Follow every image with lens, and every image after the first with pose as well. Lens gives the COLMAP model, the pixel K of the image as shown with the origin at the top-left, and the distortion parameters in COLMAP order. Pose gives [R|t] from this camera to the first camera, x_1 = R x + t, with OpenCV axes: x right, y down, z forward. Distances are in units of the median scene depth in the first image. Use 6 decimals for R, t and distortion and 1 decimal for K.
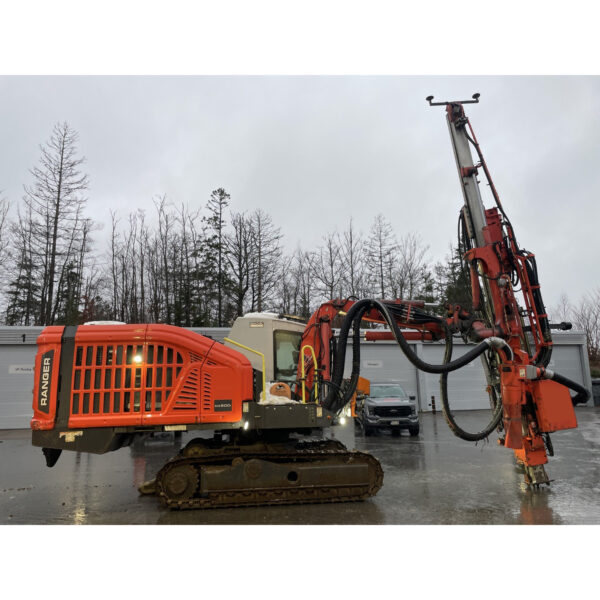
lens RADIAL K [[465.9, 0, 300.0], [0, 465.9, 300.0], [0, 0, 1]] dist [0.004185, -0.009117]
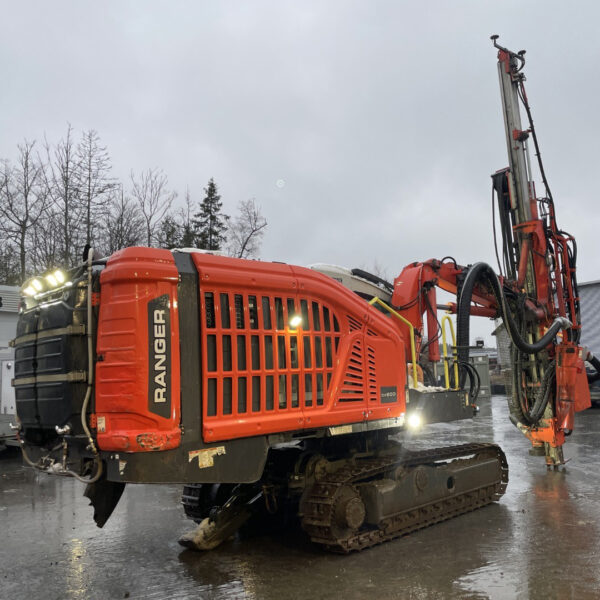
lens RADIAL K [[626.0, 0, 300.0], [0, 626.0, 300.0], [0, 0, 1]] dist [0.050235, -0.037721]
pose [[0.753737, 0.074985, 0.652884, -0.875855], [-0.107743, 0.994126, 0.010208, 0.090530], [-0.648284, -0.078038, 0.757389, 0.384729]]
